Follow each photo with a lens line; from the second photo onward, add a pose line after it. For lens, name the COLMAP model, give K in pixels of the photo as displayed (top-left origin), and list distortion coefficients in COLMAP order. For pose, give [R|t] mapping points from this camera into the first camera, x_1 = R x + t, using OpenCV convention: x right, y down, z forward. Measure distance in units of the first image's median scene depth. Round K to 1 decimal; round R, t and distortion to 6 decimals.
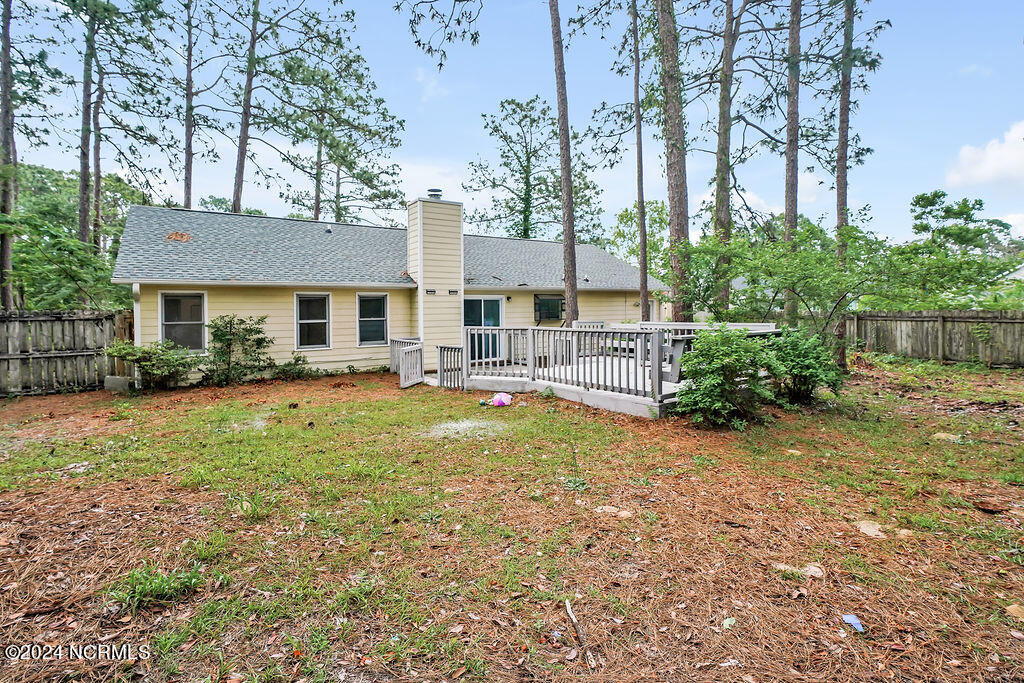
lens RADIAL K [[468.5, 0, 512.0], [0, 468.5, 341.5], [0, 0, 1]] dist [-0.010586, 0.000820]
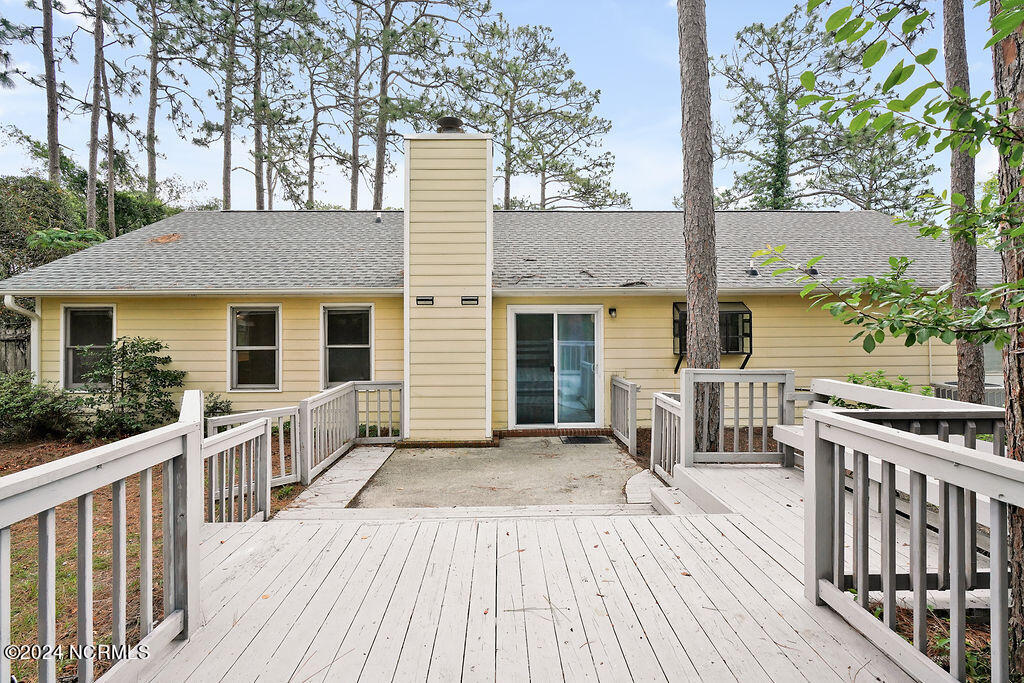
lens RADIAL K [[472.3, 0, 512.5], [0, 472.3, 335.2], [0, 0, 1]] dist [-0.001686, 0.000084]
pose [[0.842112, 0.022502, -0.538833, 0.212543], [-0.043299, 0.998725, -0.025962, -0.055395], [0.537561, 0.045194, 0.842013, 0.590125]]
